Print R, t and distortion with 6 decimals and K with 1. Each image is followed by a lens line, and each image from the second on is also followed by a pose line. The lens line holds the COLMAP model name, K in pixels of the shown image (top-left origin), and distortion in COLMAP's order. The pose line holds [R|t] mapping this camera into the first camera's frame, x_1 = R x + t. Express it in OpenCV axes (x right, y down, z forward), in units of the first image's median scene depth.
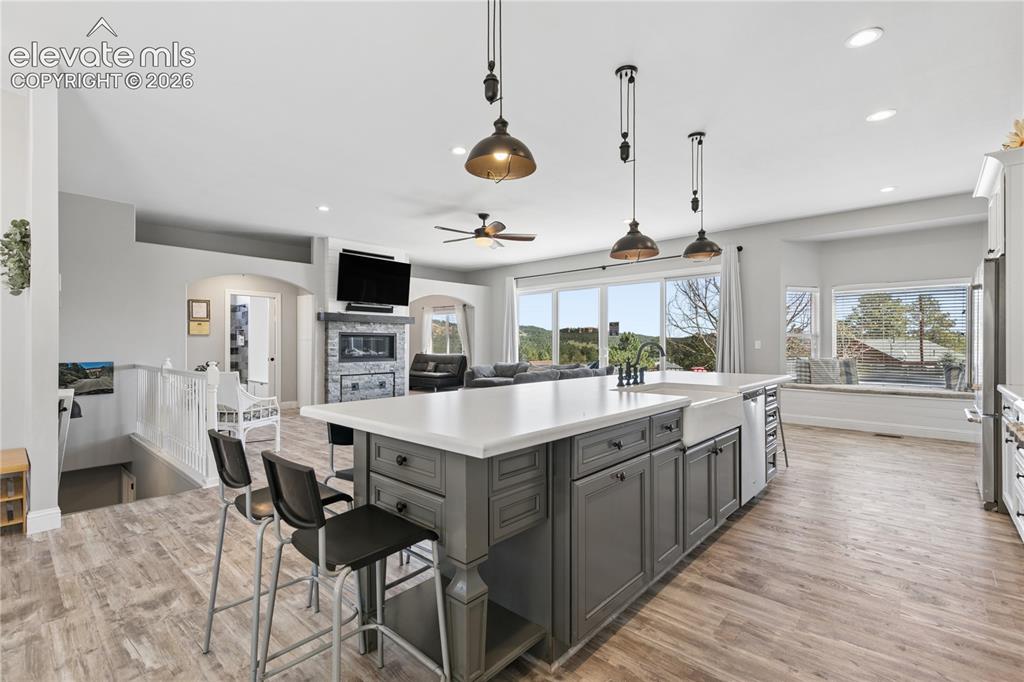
lens RADIAL K [[458.0, 0, 512.6], [0, 458.0, 342.2], [0, 0, 1]] dist [0.005079, 0.000052]
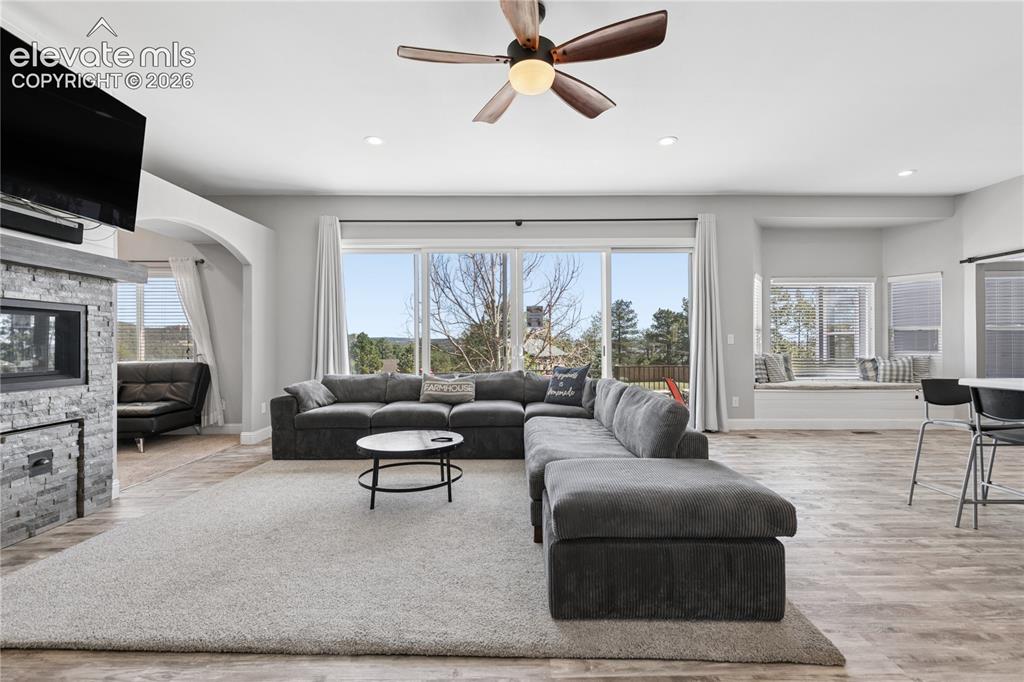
lens RADIAL K [[461.4, 0, 517.1], [0, 461.4, 343.3], [0, 0, 1]] dist [0.007717, 0.000069]
pose [[0.729497, -0.001684, 0.683982, -0.288764], [0.000601, 0.999998, 0.001821, 0.009910], [-0.683983, -0.000917, 0.729497, 0.587394]]
